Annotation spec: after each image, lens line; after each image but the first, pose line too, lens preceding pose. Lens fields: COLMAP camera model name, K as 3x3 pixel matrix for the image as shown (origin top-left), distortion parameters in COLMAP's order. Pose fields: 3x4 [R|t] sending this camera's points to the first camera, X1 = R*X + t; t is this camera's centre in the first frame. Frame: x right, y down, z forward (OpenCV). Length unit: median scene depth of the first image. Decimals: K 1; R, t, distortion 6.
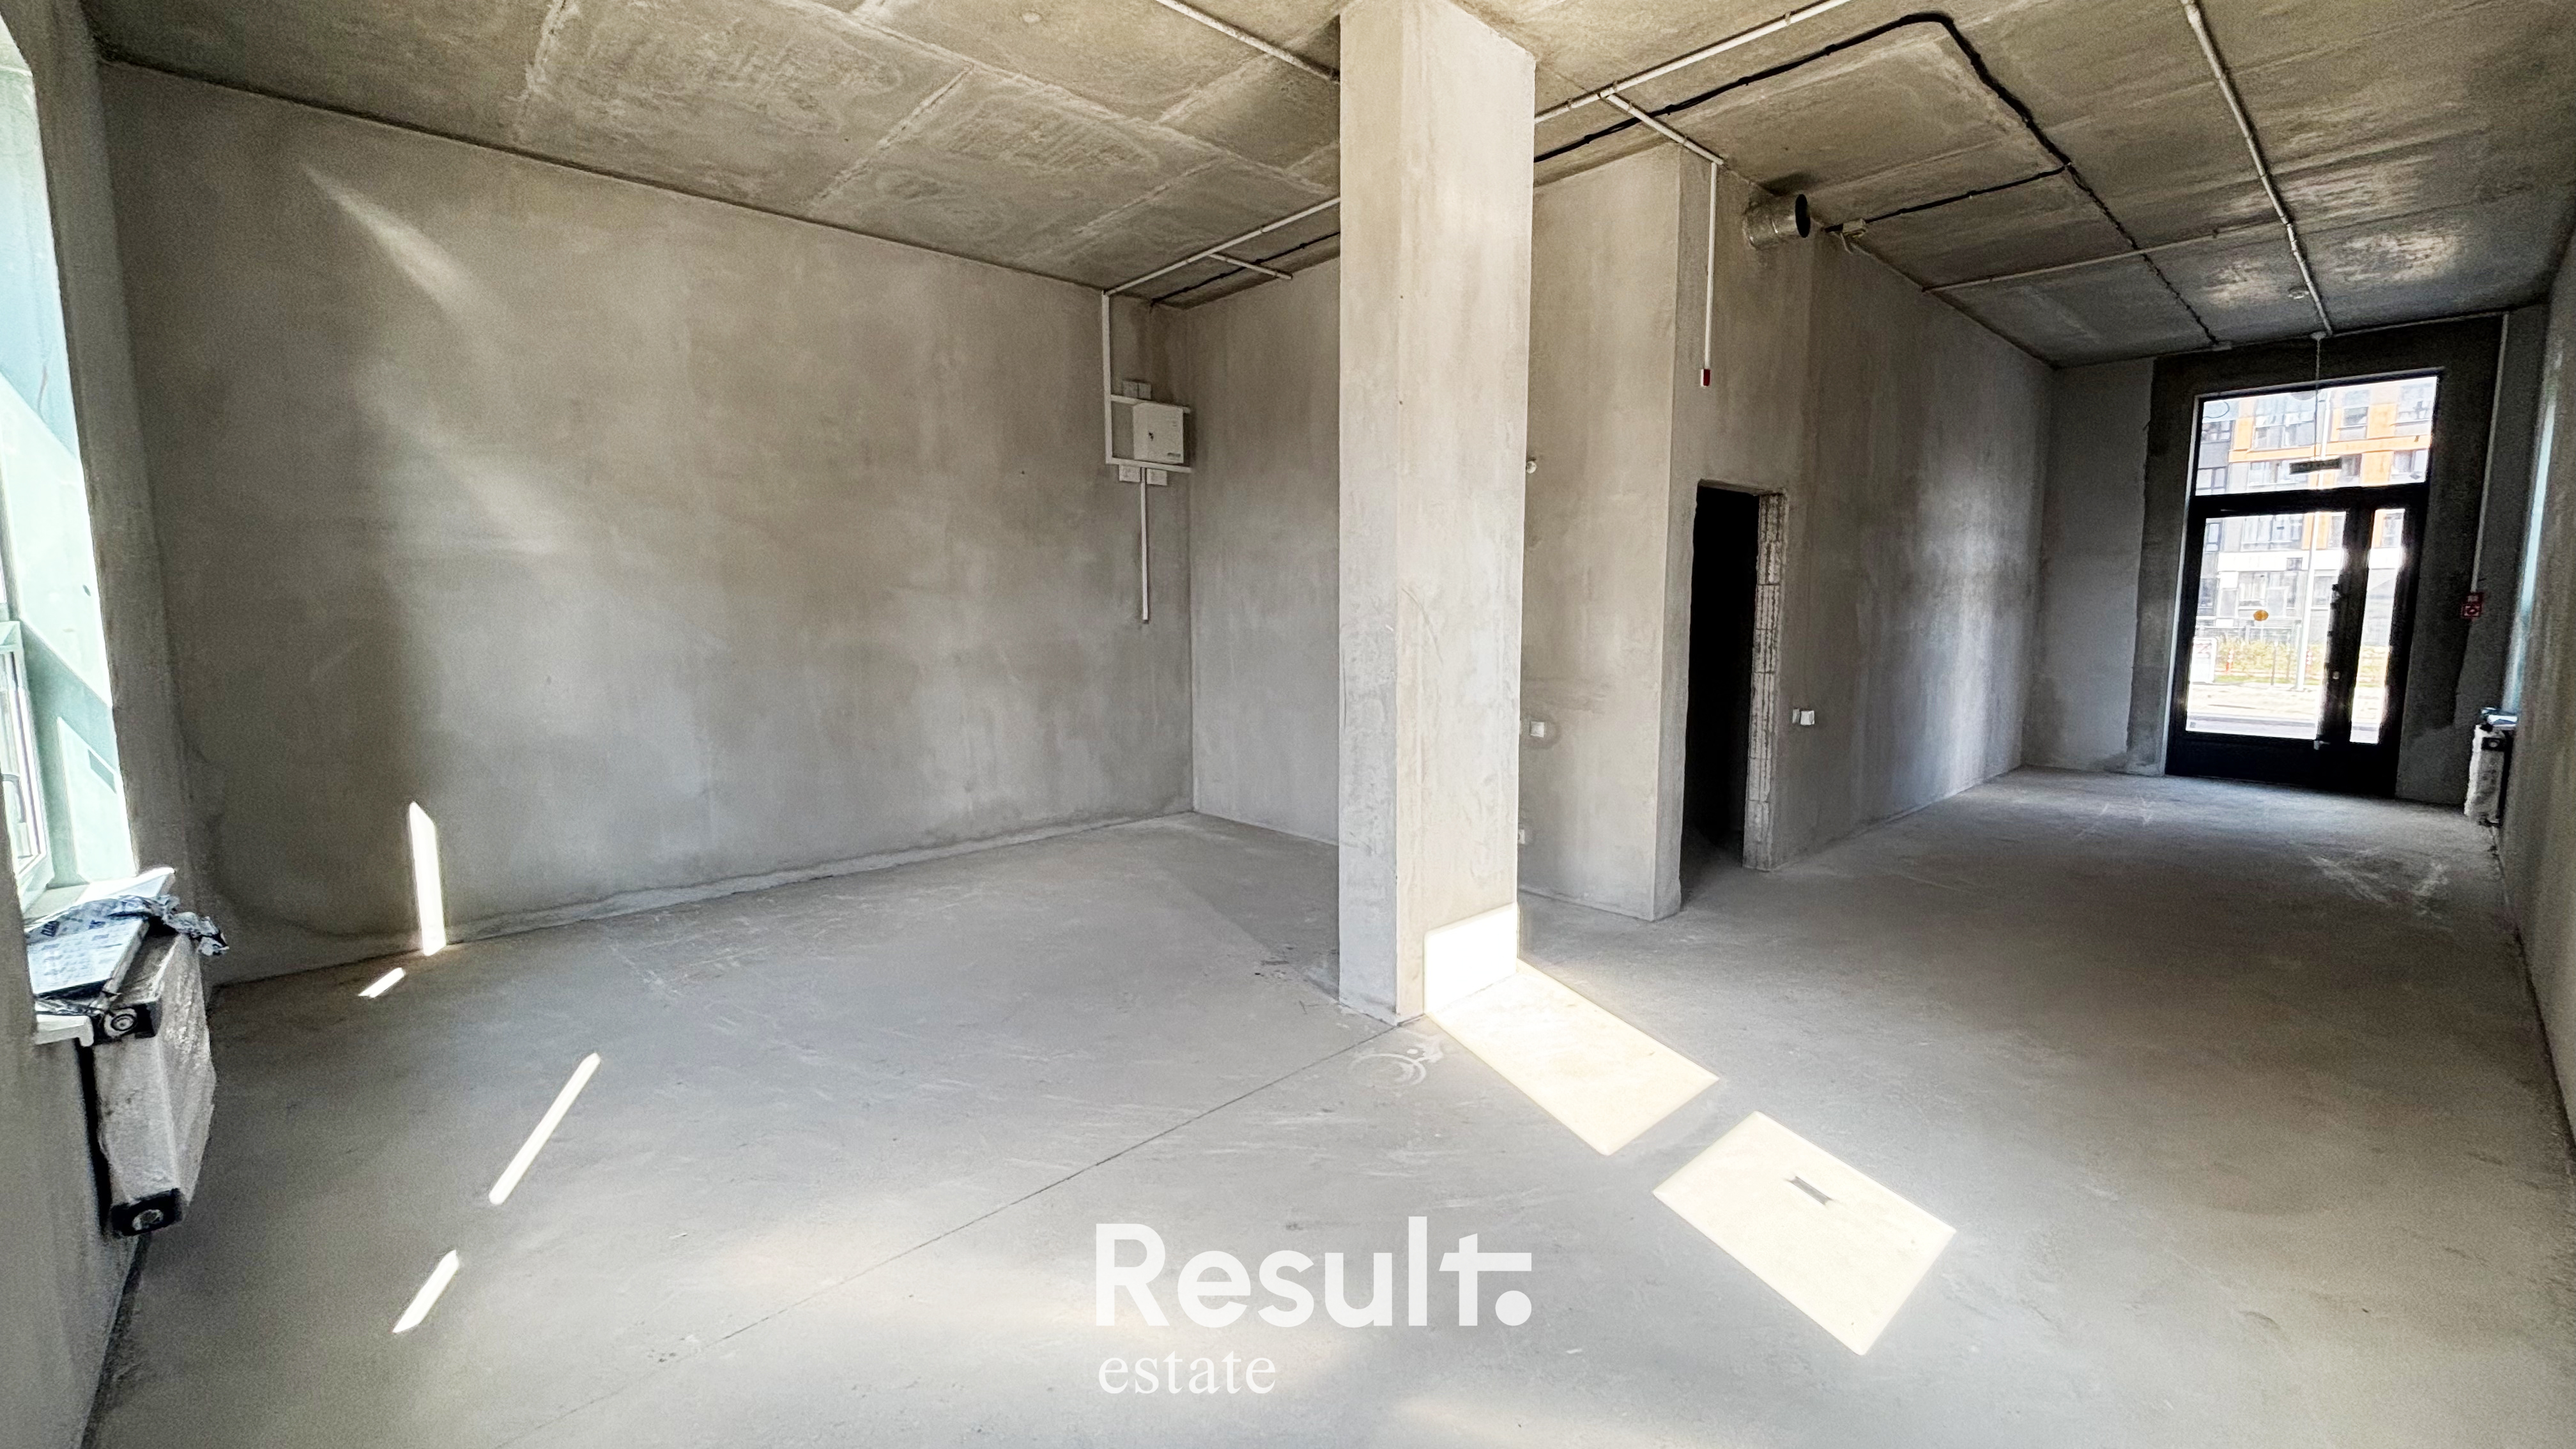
lens RADIAL K [[1024.6, 0, 1288.0], [0, 1024.6, 724.5], [0, 0, 1]] dist [0.000479, 0.000081]
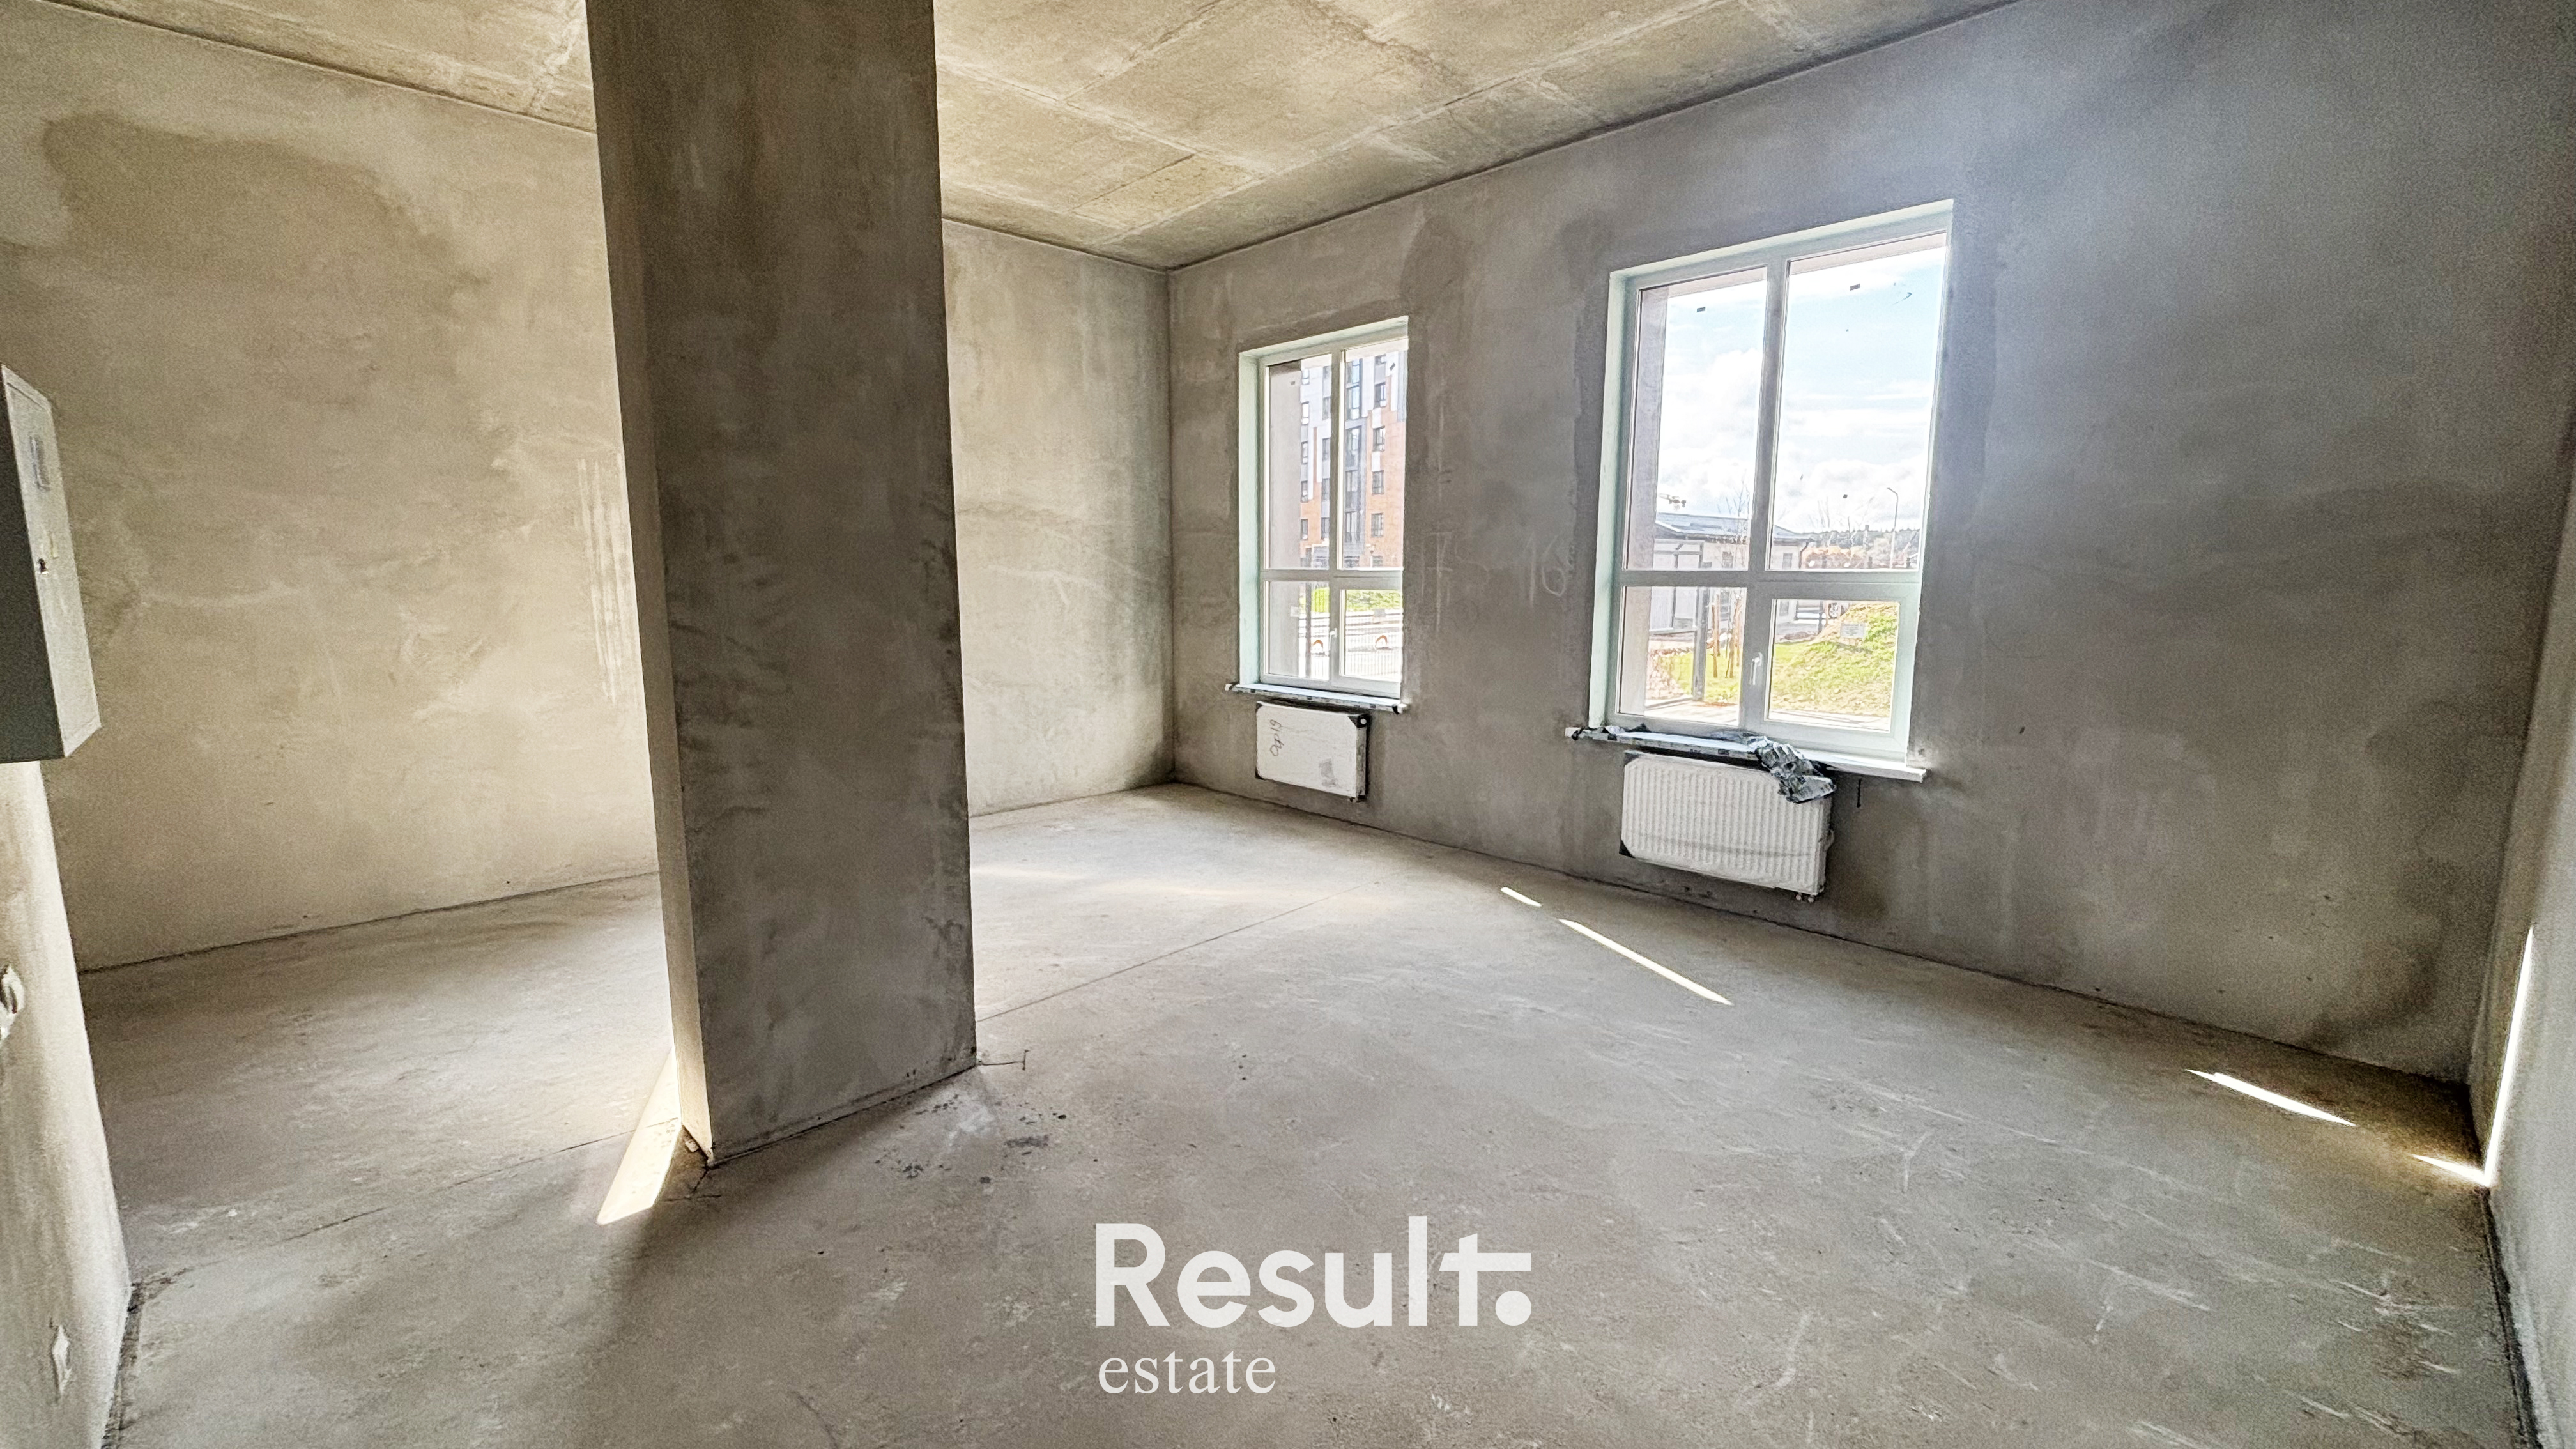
lens RADIAL K [[1021.8, 0, 1294.3], [0, 1021.8, 730.6], [0, 0, 1]] dist [-0.011500, -0.000180]
pose [[-0.999448, 0.005656, -0.032733, -0.177863], [-0.003501, 0.961968, 0.273139, -0.210043], [0.033033, 0.273102, -0.961418, 1.727562]]
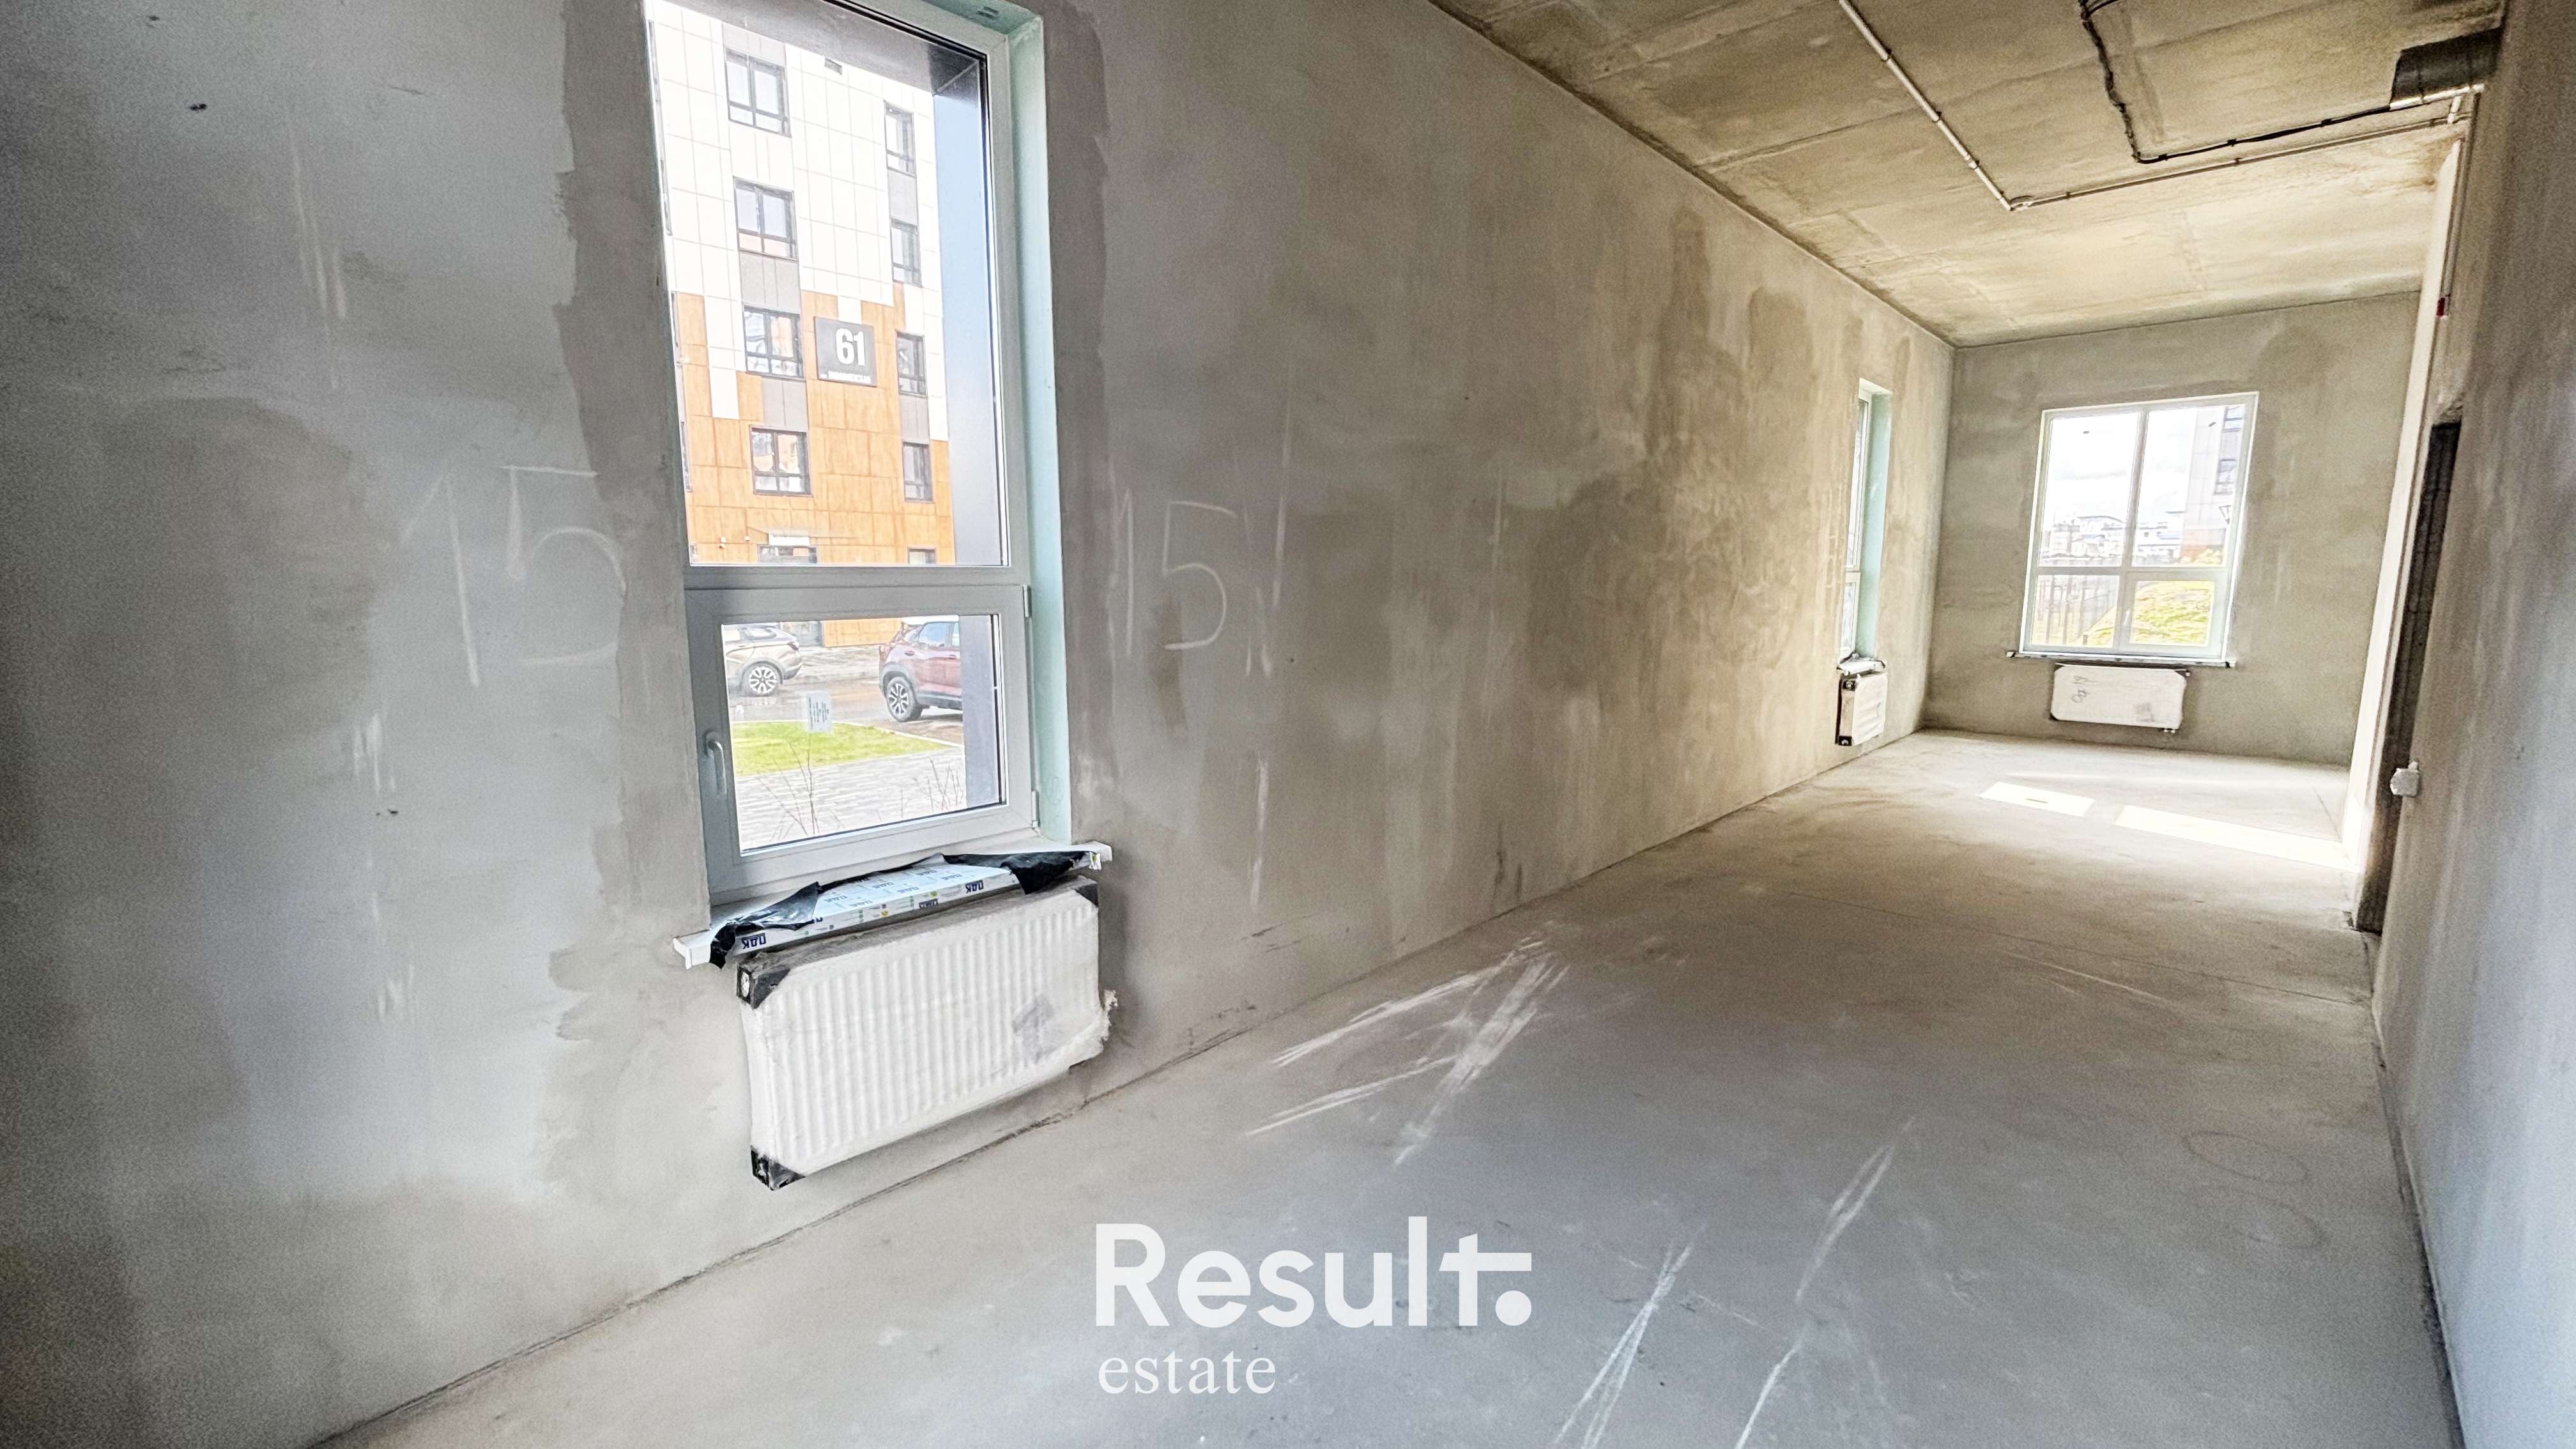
lens RADIAL K [[1037.6, 0, 1289.6], [0, 1037.6, 720.0], [0, 0, 1]] dist [-0.000405, -0.000287]
pose [[-0.997523, 0.016270, -0.068434, 1.745556], [-0.002347, 0.964645, 0.263541, -0.286797], [0.070303, 0.263049, -0.962218, 2.266862]]
